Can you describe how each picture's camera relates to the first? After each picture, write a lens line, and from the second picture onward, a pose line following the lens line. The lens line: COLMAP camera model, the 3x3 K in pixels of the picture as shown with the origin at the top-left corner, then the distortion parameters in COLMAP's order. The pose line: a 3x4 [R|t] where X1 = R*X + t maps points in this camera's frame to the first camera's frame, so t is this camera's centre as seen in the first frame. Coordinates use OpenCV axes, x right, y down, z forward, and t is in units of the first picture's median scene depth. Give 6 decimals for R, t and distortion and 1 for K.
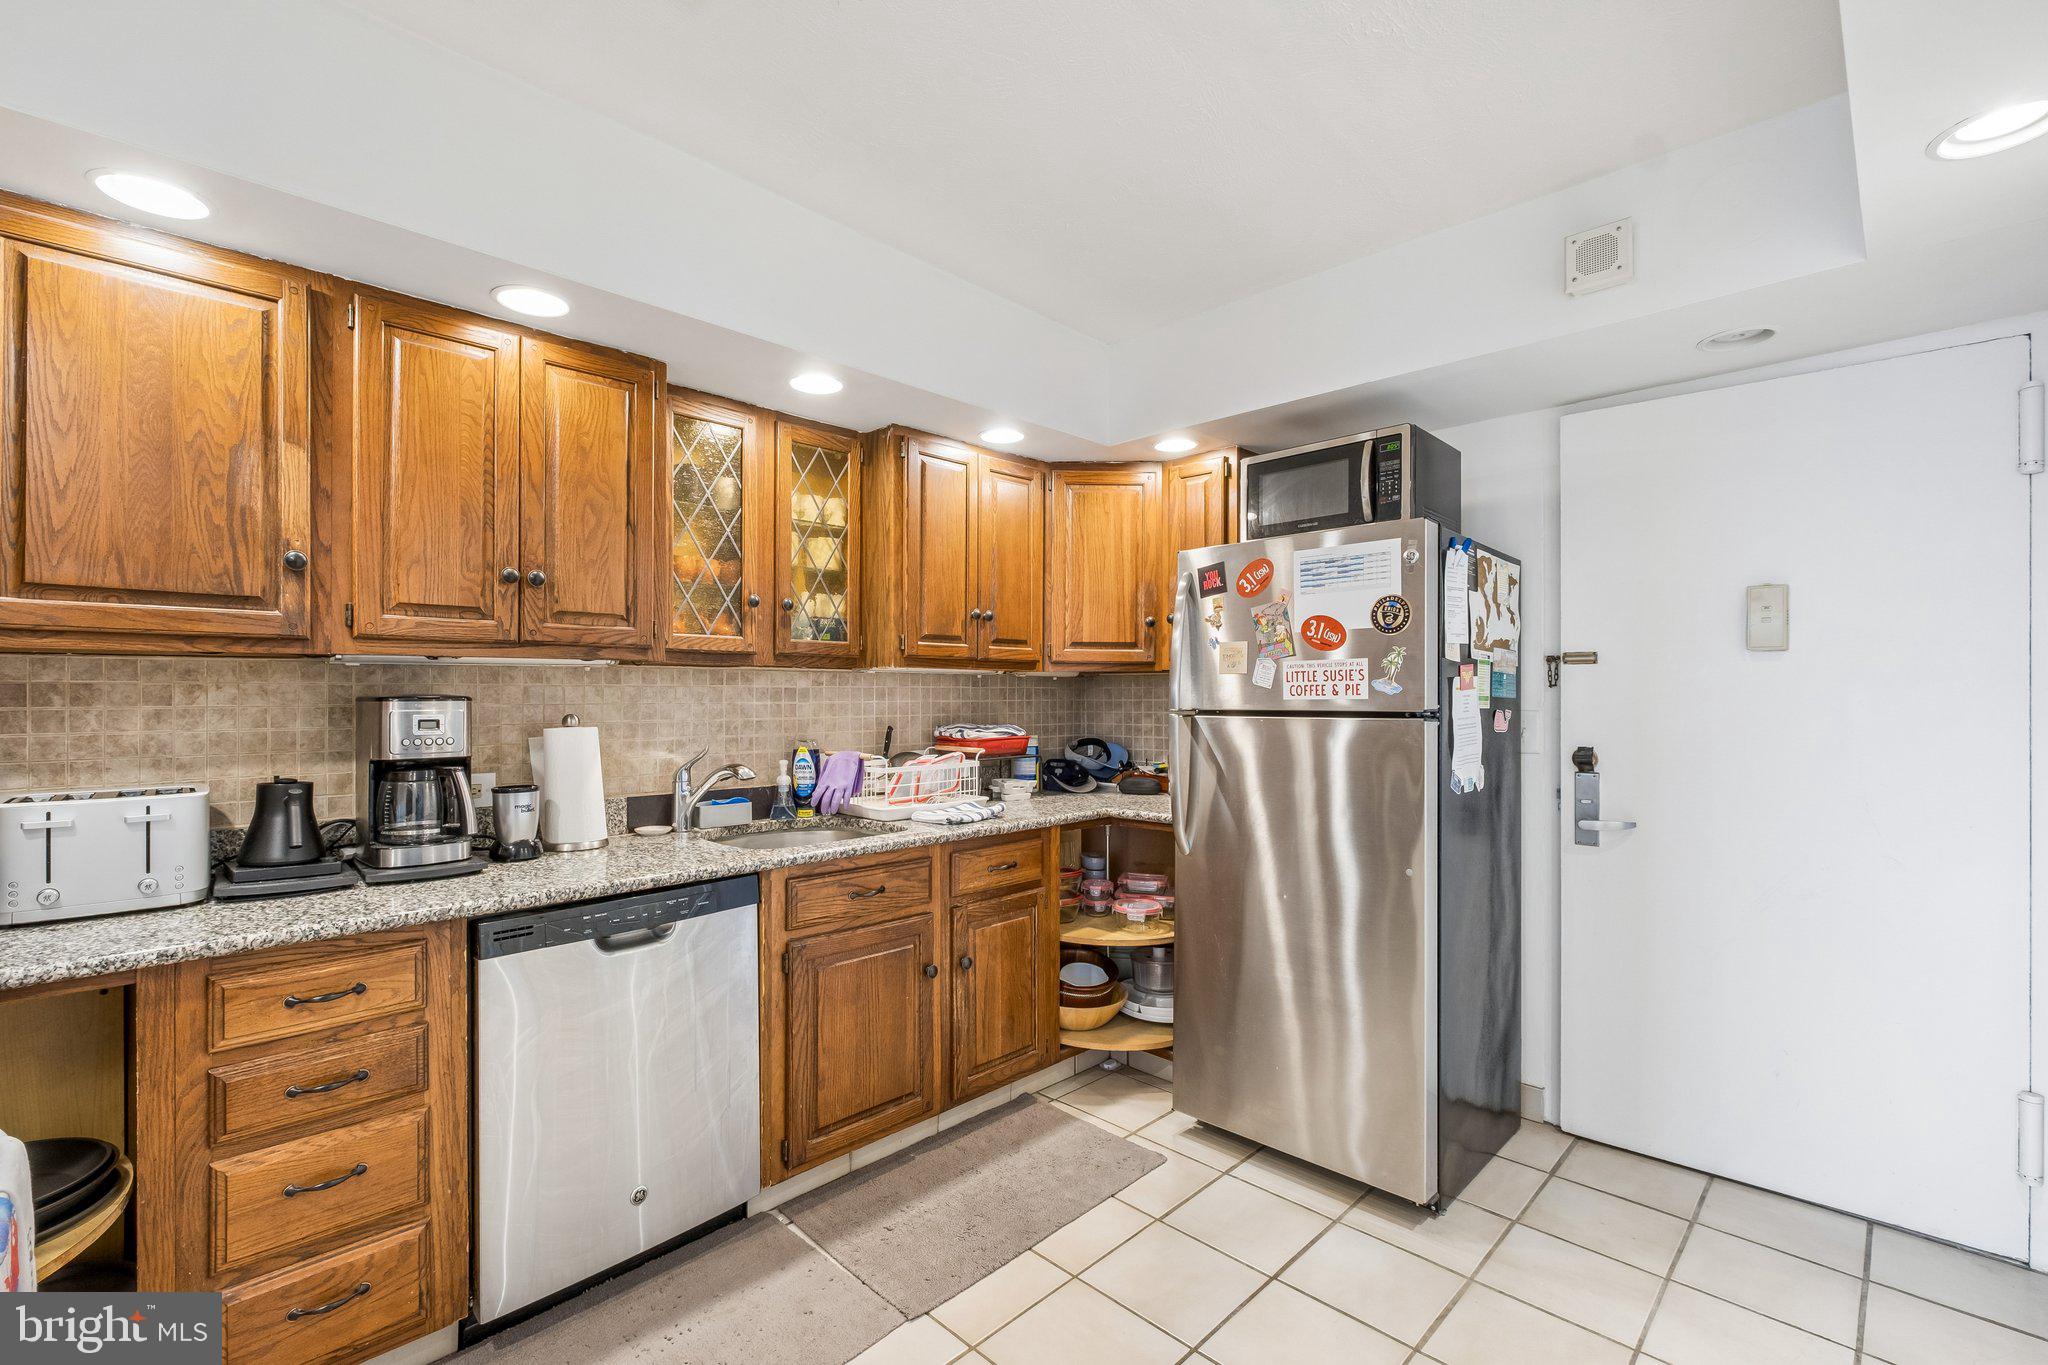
lens RADIAL K [[904.2, 0, 1011.7], [0, 904.2, 689.2], [0, 0, 1]] dist [-0.000065, -0.000184]
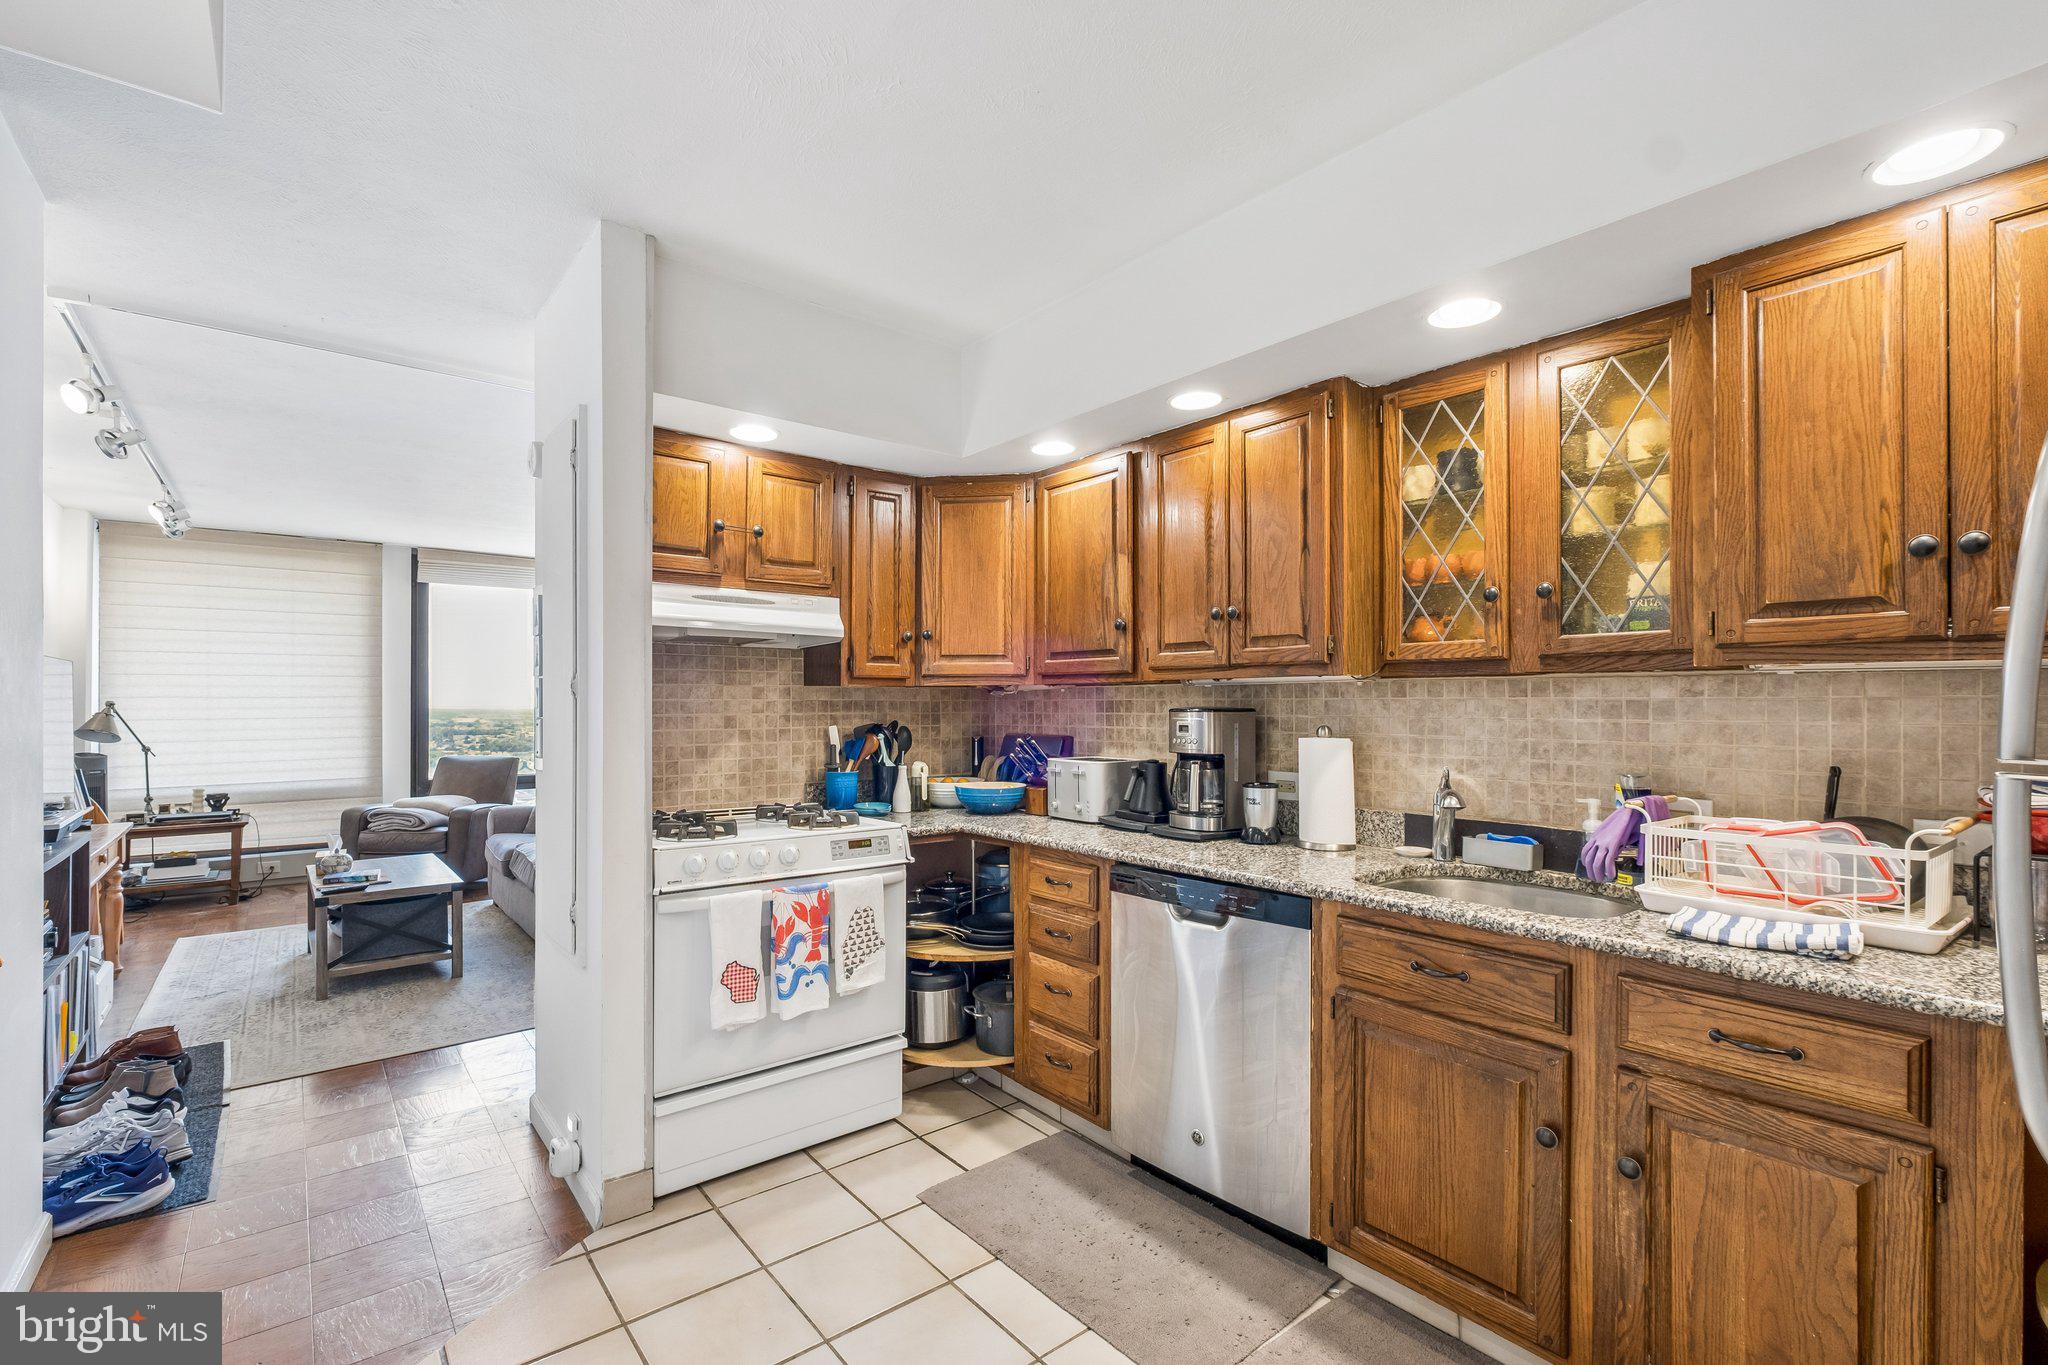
lens RADIAL K [[904.2, 0, 1024.1], [0, 904.2, 704.6], [0, 0, 1]] dist [-0.000065, -0.000184]
pose [[-0.104334, -0.001301, -0.994541, 0.644058], [0.001196, 0.999998, -0.001434, 0.002970], [0.994542, -0.001339, -0.104332, 0.752356]]
